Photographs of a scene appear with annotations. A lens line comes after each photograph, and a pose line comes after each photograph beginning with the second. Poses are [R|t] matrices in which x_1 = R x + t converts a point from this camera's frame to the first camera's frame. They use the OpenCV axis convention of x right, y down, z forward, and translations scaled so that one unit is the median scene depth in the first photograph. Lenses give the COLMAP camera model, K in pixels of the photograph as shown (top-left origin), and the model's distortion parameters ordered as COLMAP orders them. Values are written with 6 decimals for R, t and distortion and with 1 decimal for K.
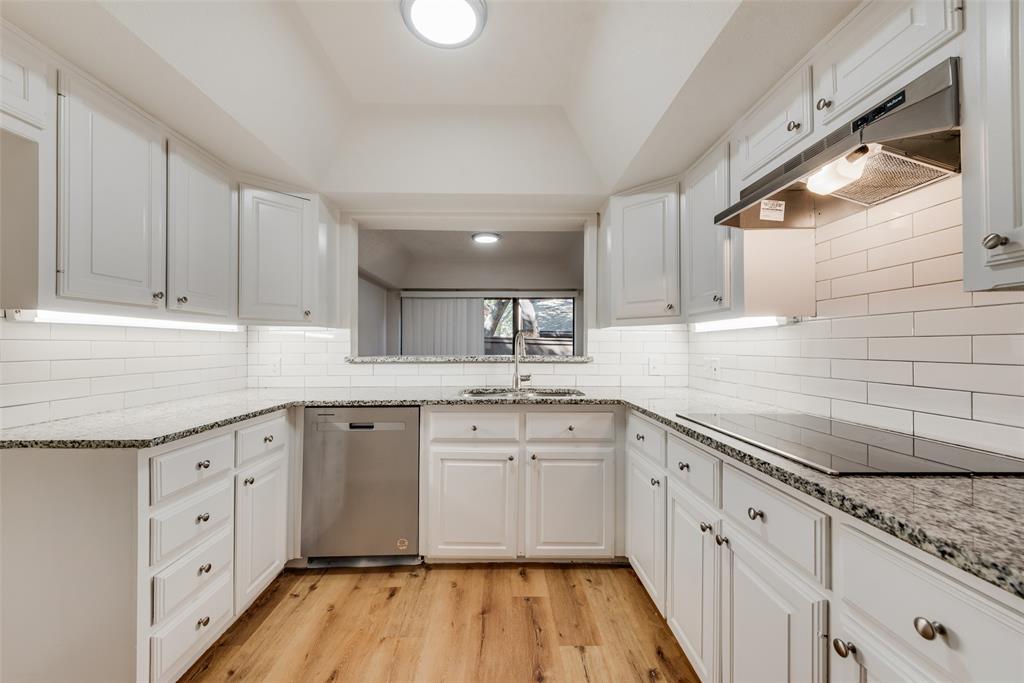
lens RADIAL K [[400.9, 0, 510.8], [0, 400.9, 340.0], [0, 0, 1]] dist [0.007212, -0.003026]
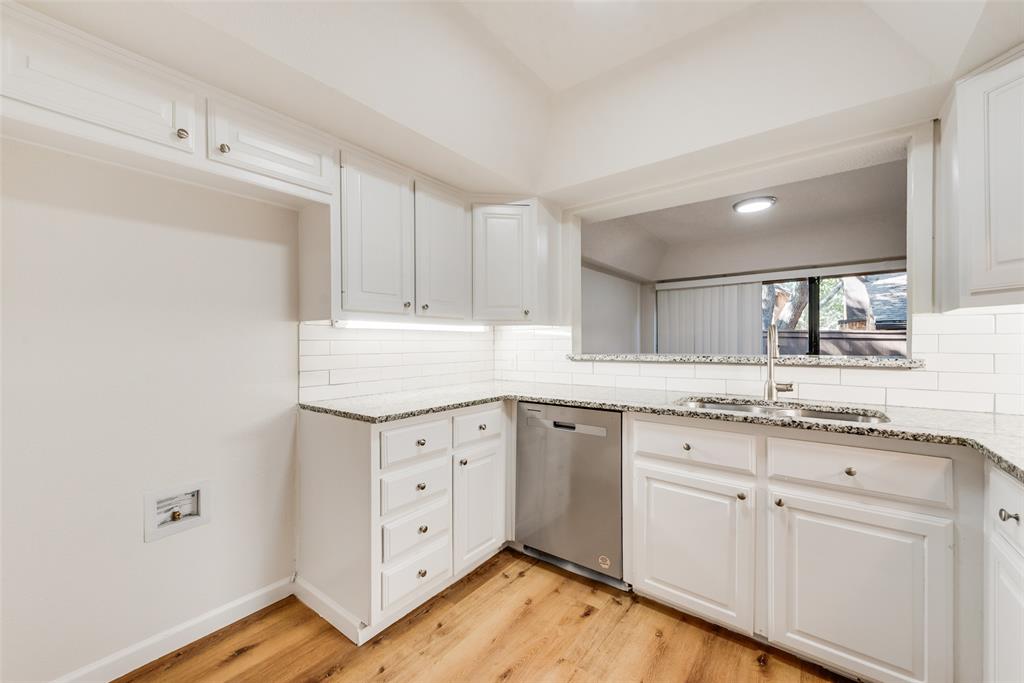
lens RADIAL K [[400.9, 0, 505.9], [0, 400.9, 341.6], [0, 0, 1]] dist [0.007212, -0.003026]
pose [[0.771046, -0.006825, -0.636743, 0.137776], [0.014302, 0.999876, 0.006602, 0.002270], [0.636619, -0.014197, 0.771048, 0.166455]]
